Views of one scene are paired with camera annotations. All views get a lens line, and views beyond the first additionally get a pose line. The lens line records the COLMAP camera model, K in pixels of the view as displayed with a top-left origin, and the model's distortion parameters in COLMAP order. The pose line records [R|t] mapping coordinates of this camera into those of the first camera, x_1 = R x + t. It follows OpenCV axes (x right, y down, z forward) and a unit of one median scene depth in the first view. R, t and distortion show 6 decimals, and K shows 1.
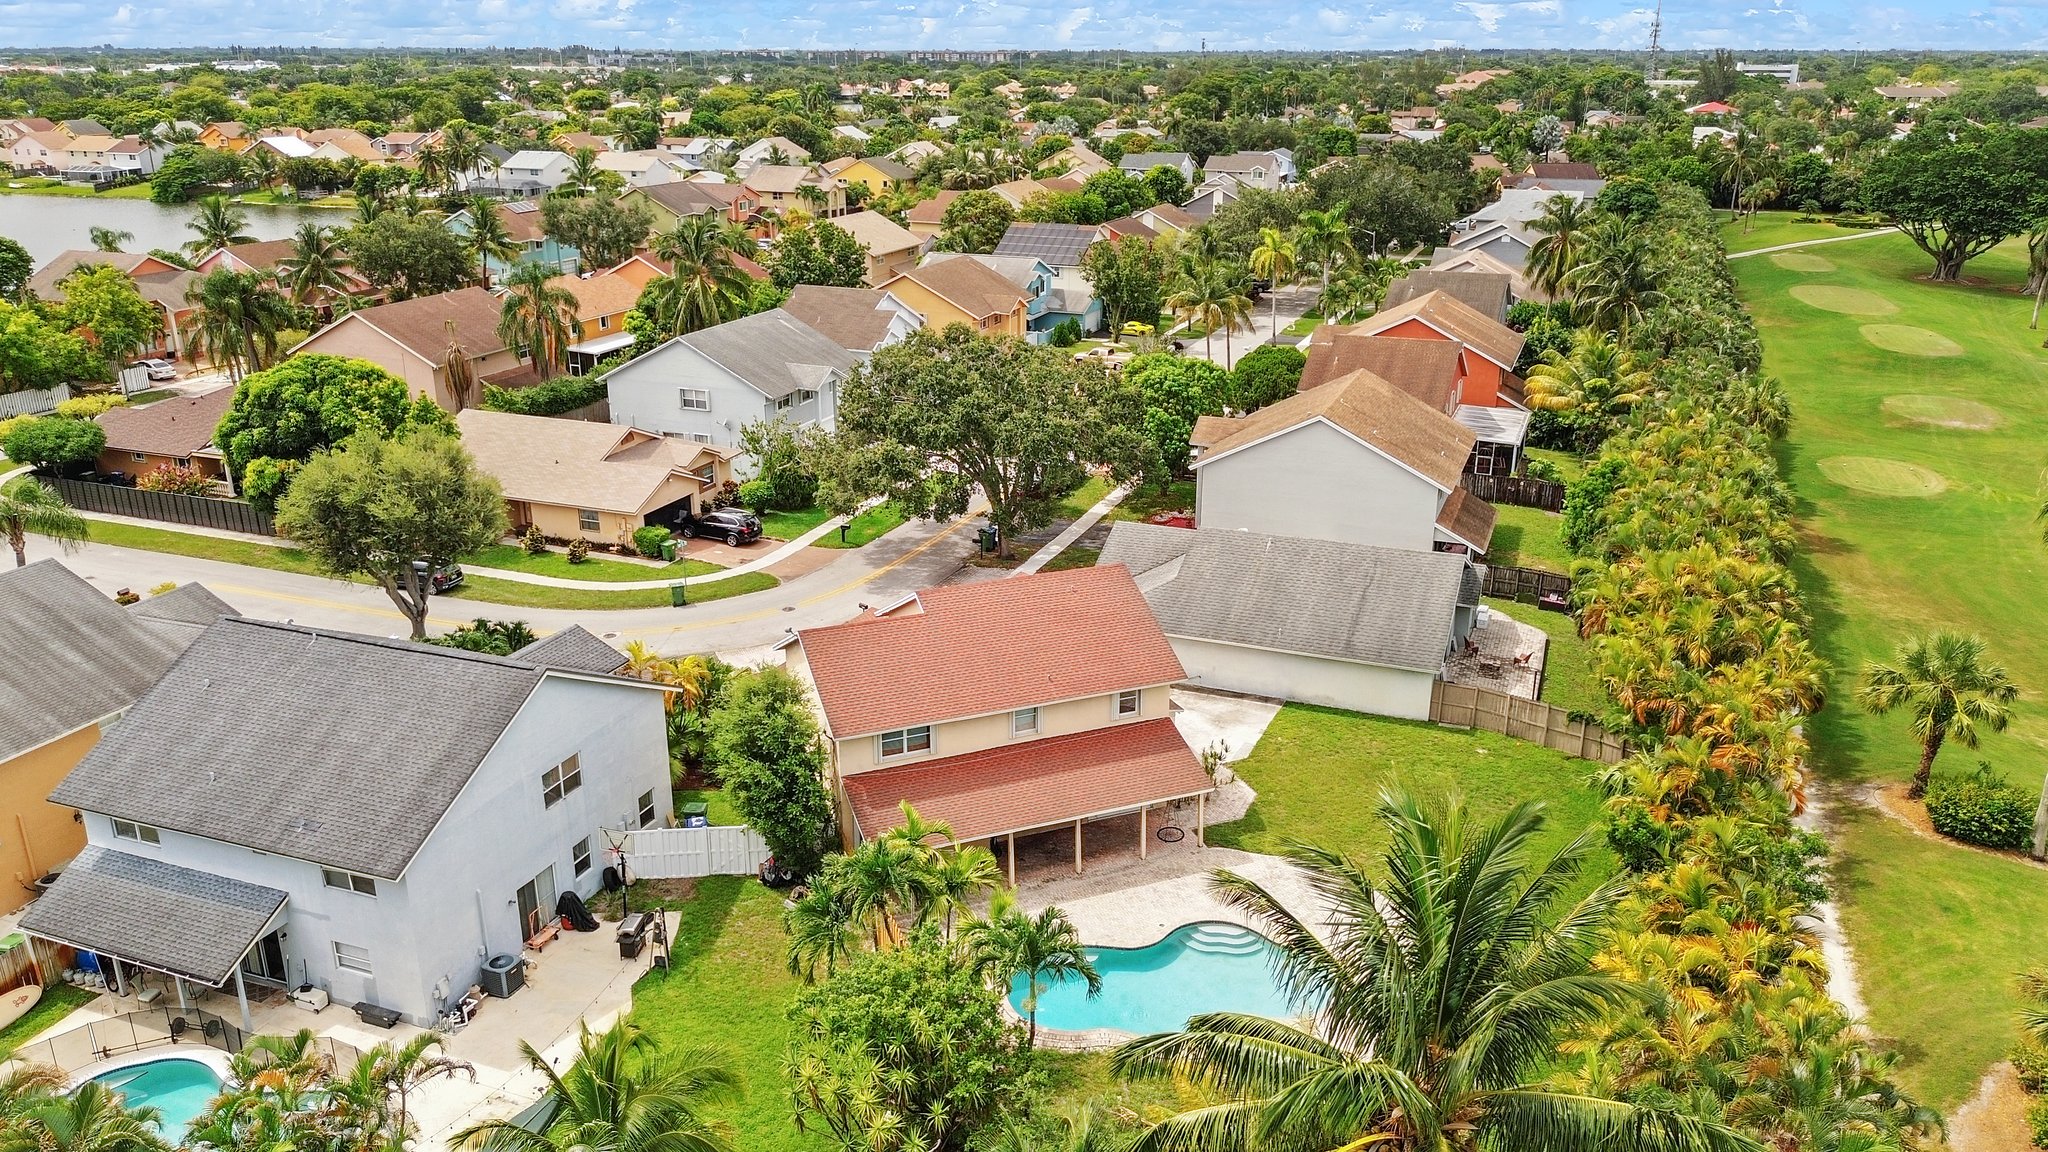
lens RADIAL K [[1492.8, 0, 961.4], [0, 1492.8, 577.1], [0, 0, 1]] dist [0.073099, -0.104037]
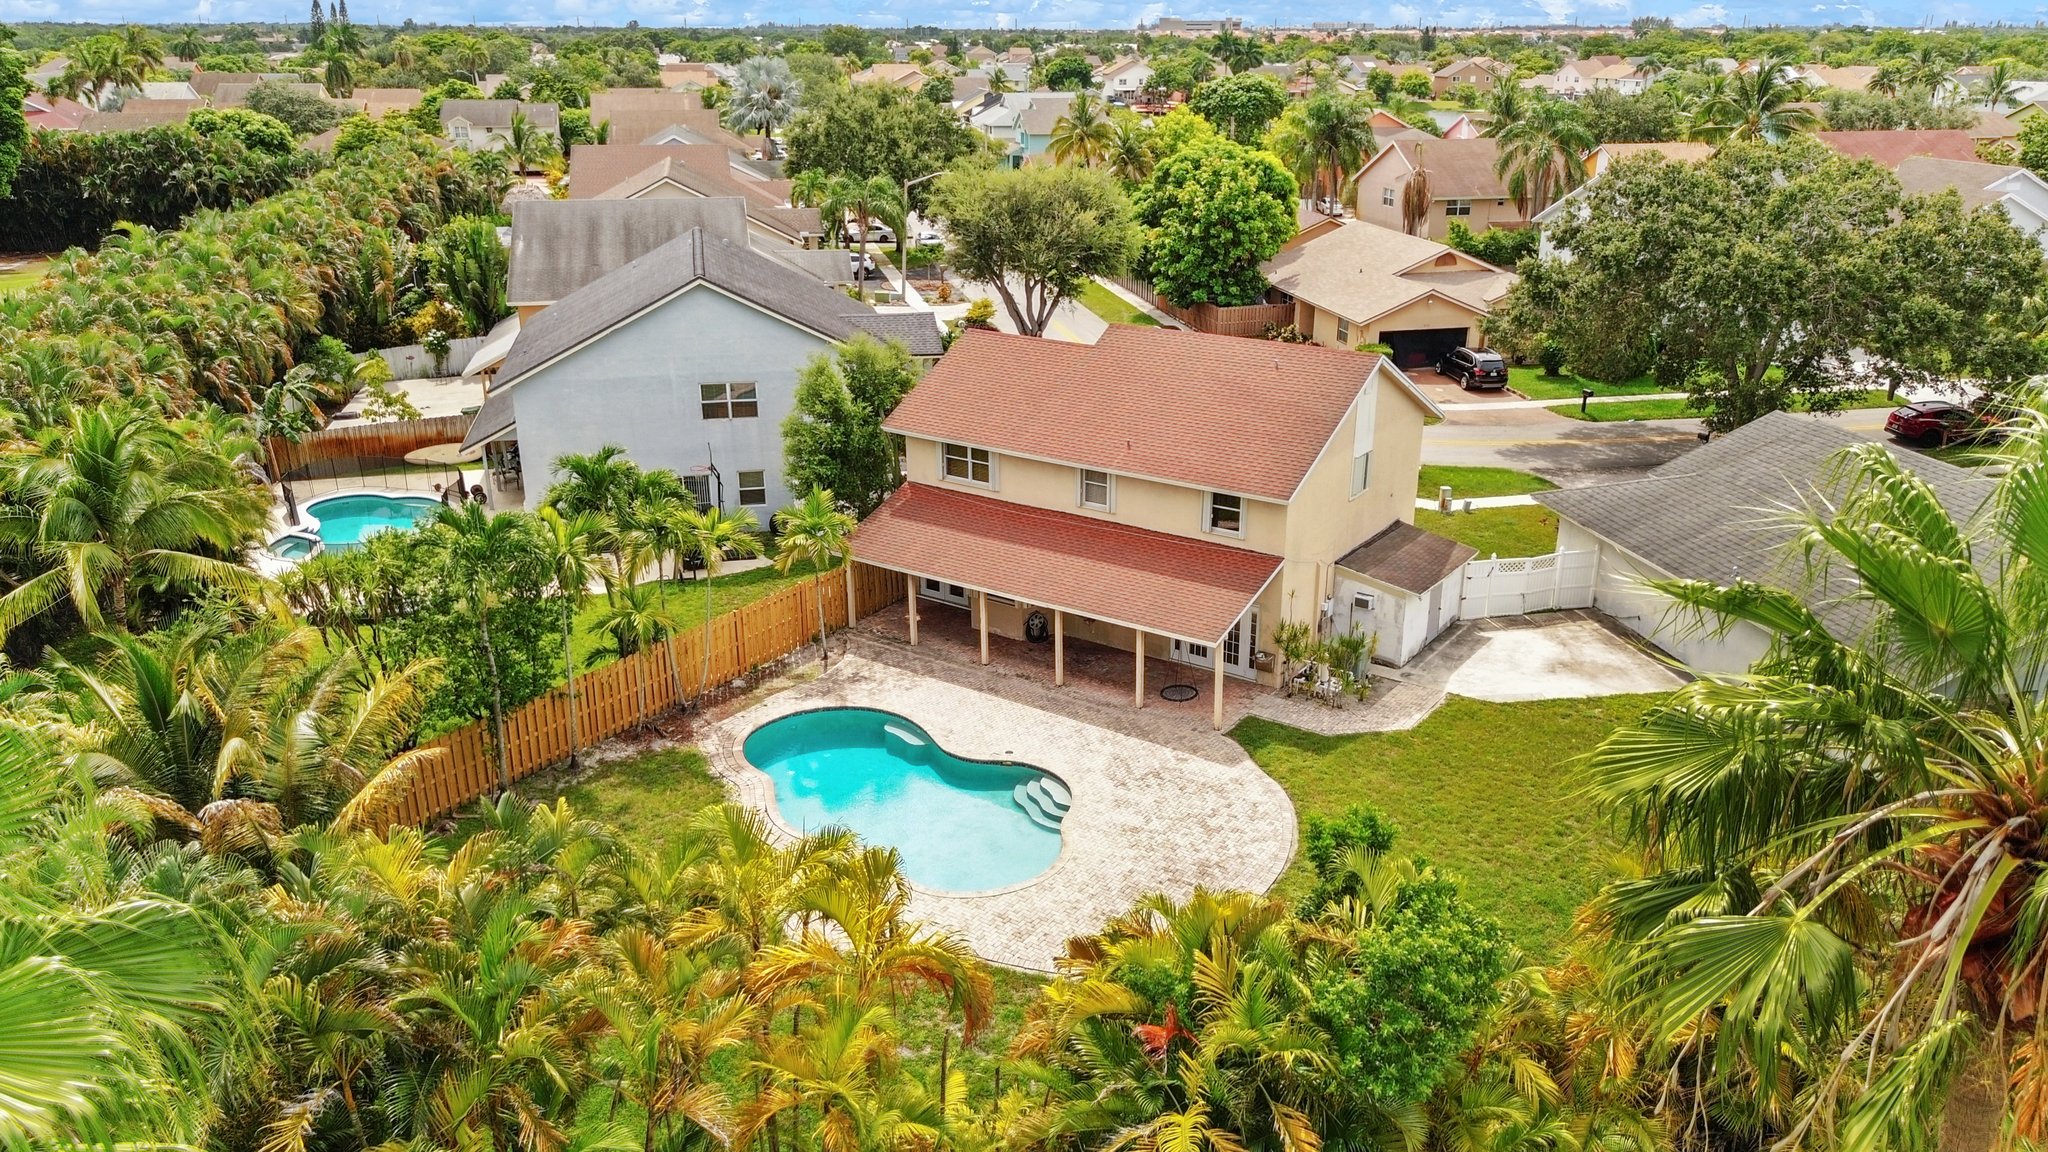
lens RADIAL K [[1492.8, 0, 961.4], [0, 1492.8, 577.1], [0, 0, 1]] dist [0.073099, -0.104037]
pose [[0.533872, 0.298886, -0.790979, 0.618563], [-0.277413, 0.945579, 0.170064, 0.025645], [0.798763, 0.128636, 0.587733, 0.476291]]
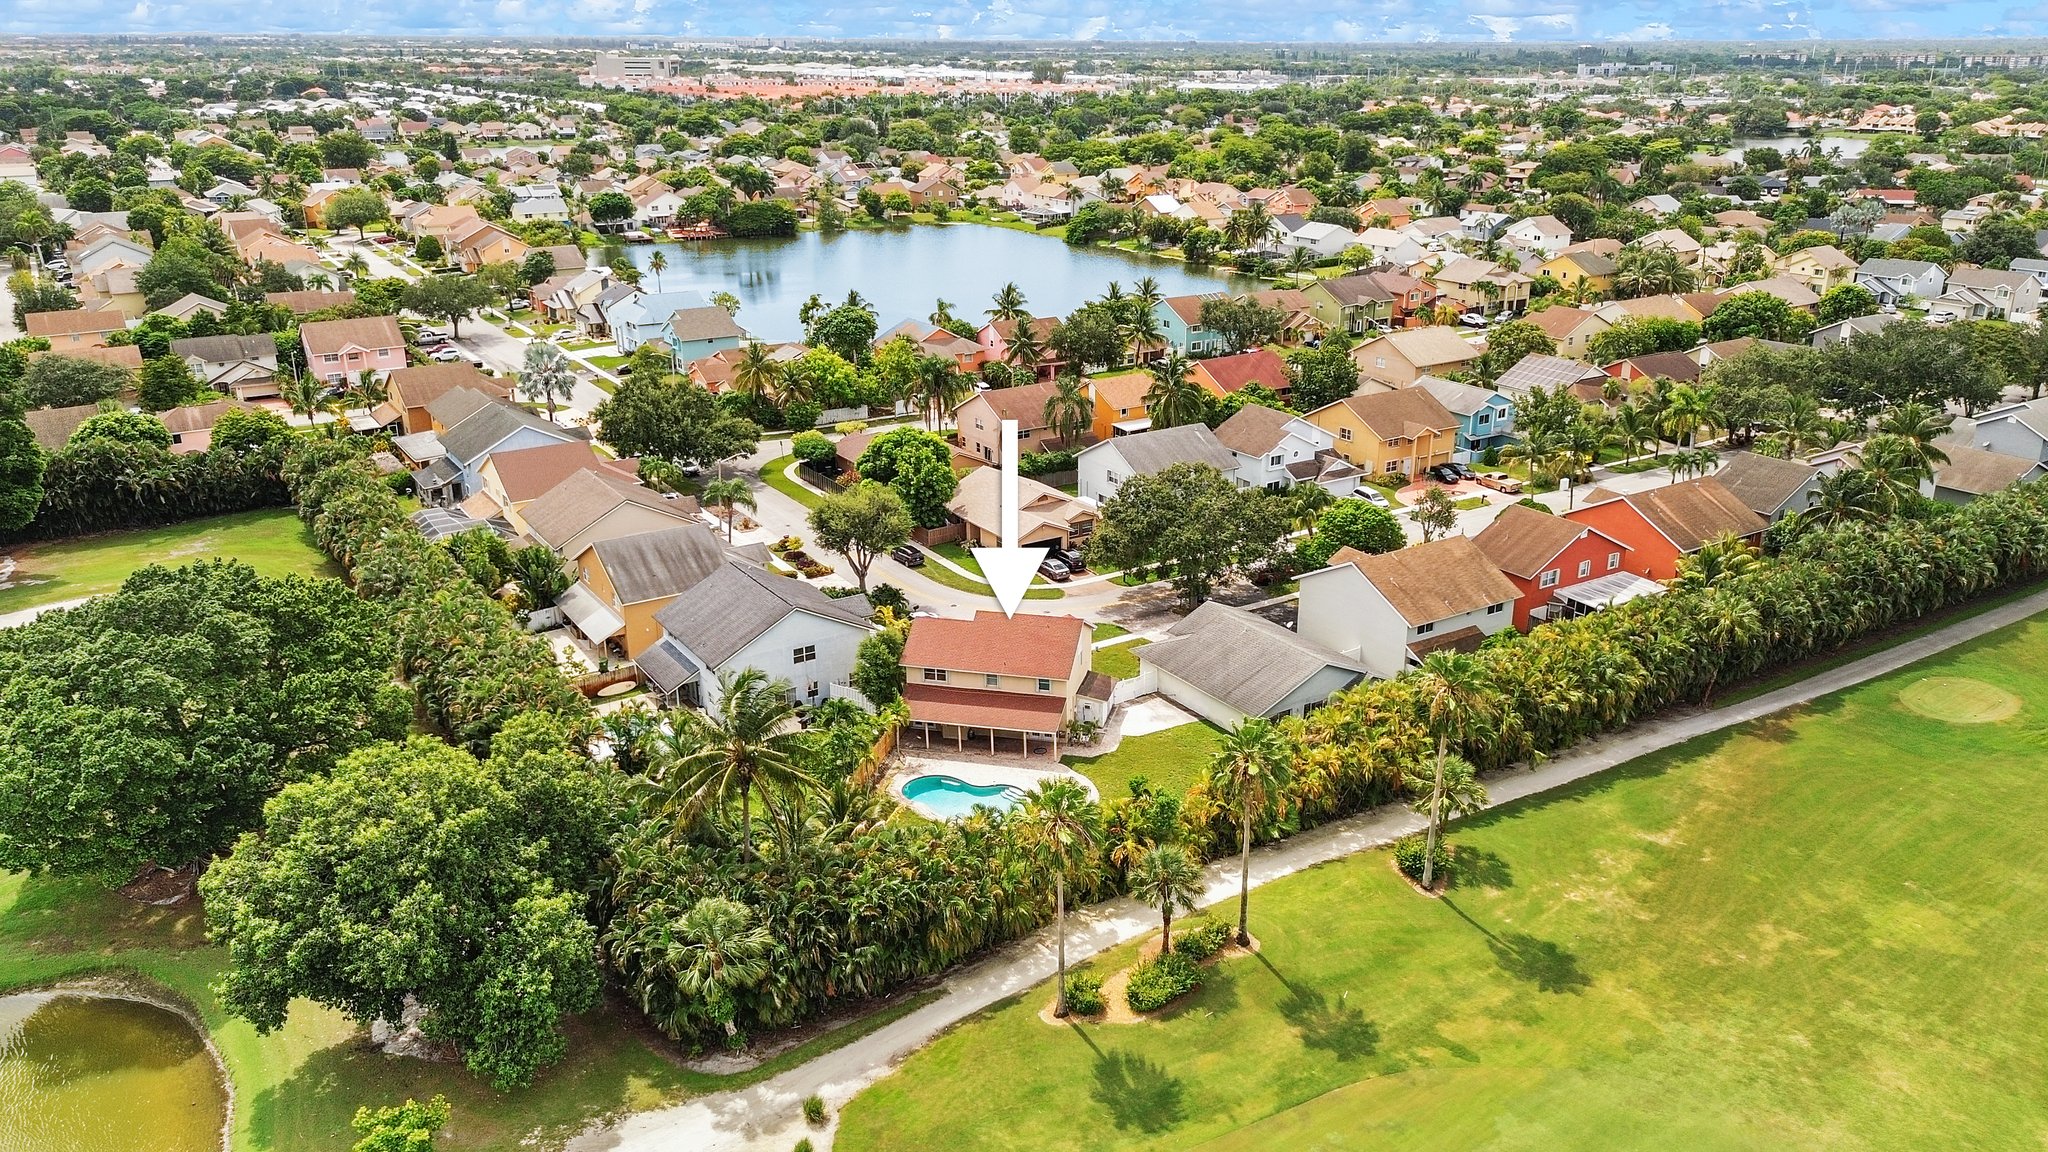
lens RADIAL K [[1492.8, 0, 961.4], [0, 1492.8, 577.1], [0, 0, 1]] dist [0.073099, -0.104037]
pose [[0.794137, 0.197222, -0.574847, 1.161000], [-0.186330, 0.979339, 0.078588, -0.199404], [0.578470, 0.044702, 0.814478, -0.732667]]
